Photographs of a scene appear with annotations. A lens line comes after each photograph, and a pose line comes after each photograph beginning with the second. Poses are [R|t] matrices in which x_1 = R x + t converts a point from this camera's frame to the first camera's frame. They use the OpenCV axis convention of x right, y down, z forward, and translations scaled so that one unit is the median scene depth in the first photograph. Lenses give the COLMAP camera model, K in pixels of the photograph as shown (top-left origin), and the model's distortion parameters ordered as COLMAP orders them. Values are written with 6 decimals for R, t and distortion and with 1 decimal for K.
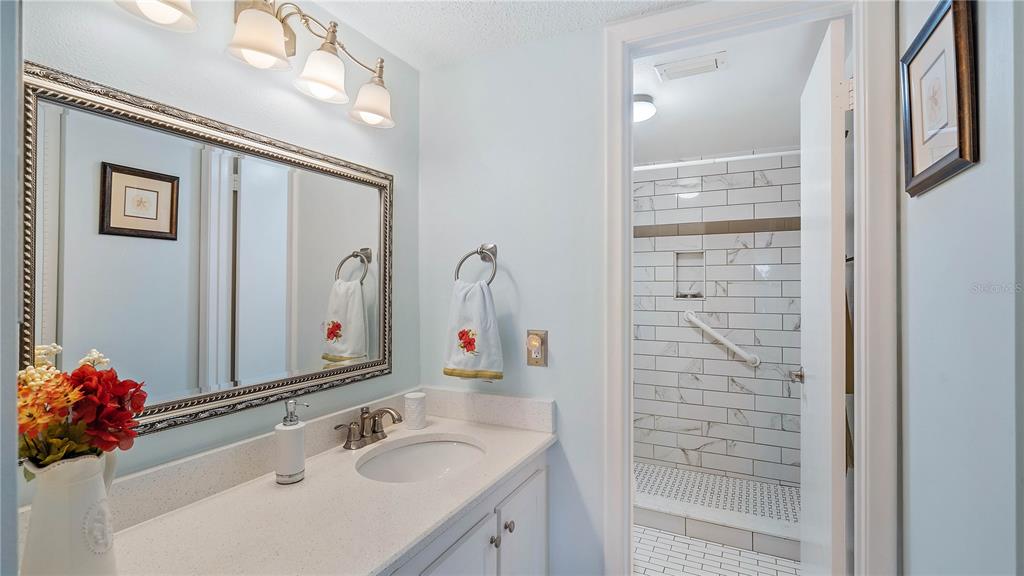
lens RADIAL K [[460.0, 0, 511.7], [0, 460.0, 286.1], [0, 0, 1]] dist [-0.000269, 0.000238]
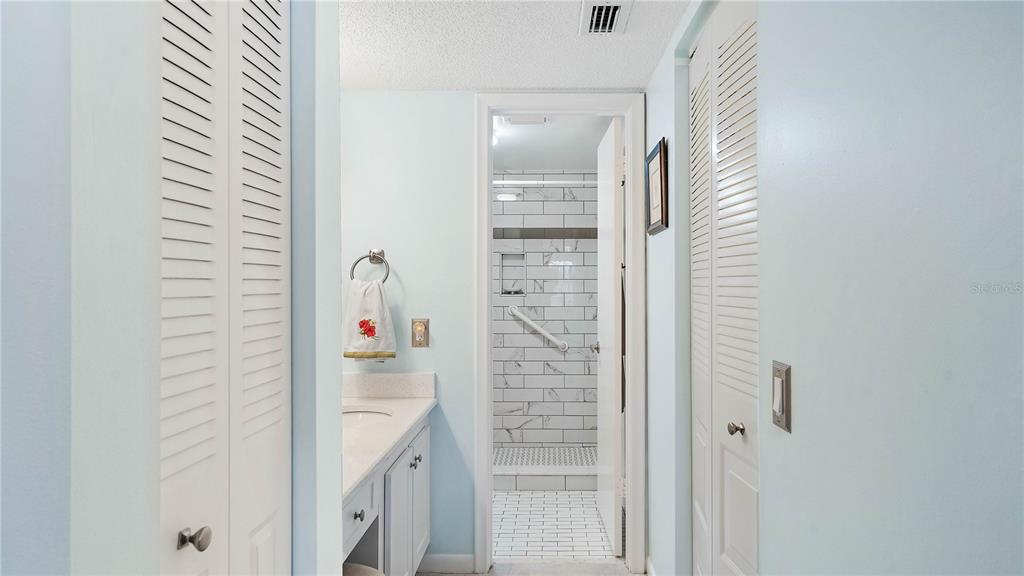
lens RADIAL K [[588.2, 0, 512.0], [0, 588.2, 288.0], [0, 0, 1]] dist [0.002355, 0.000221]
pose [[0.912978, -0.004172, 0.407989, -0.216846], [0.001529, 0.999976, 0.006804, 0.000287], [-0.408007, -0.005589, 0.912962, -0.335862]]
